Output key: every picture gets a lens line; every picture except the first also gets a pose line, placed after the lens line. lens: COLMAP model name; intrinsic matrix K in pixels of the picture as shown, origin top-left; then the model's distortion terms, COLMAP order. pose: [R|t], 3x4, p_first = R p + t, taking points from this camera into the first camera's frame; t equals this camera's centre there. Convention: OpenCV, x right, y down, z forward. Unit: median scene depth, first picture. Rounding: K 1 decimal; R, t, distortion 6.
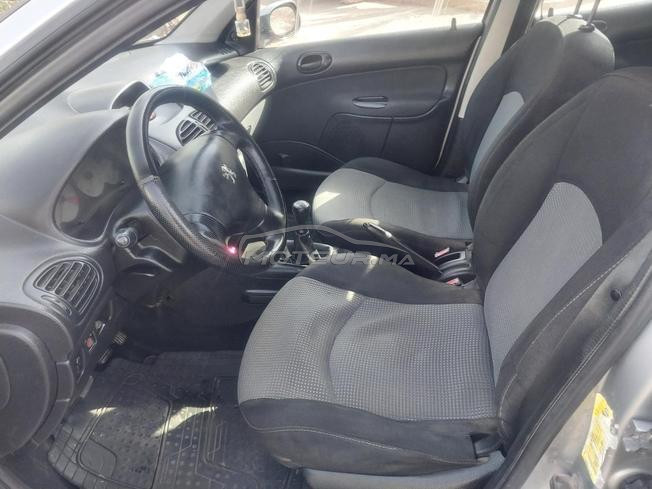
lens RADIAL K [[496.5, 0, 326.0], [0, 496.5, 244.5], [0, 0, 1]] dist [0.002701, -0.001769]
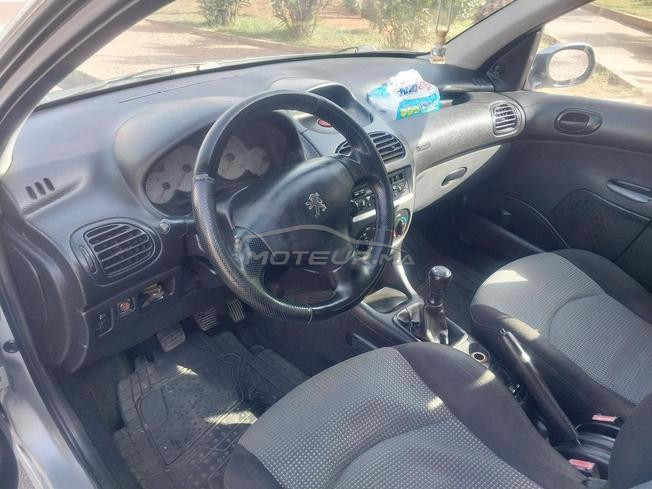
lens RADIAL K [[508.5, 0, 326.0], [0, 508.5, 244.5], [0, 0, 1]] dist [-0.004068, -0.003335]
pose [[0.784090, 0.394350, -0.479260, 0.186921], [-0.415081, 0.907281, 0.067447, -0.100295], [0.461421, 0.146048, 0.875077, 0.160977]]
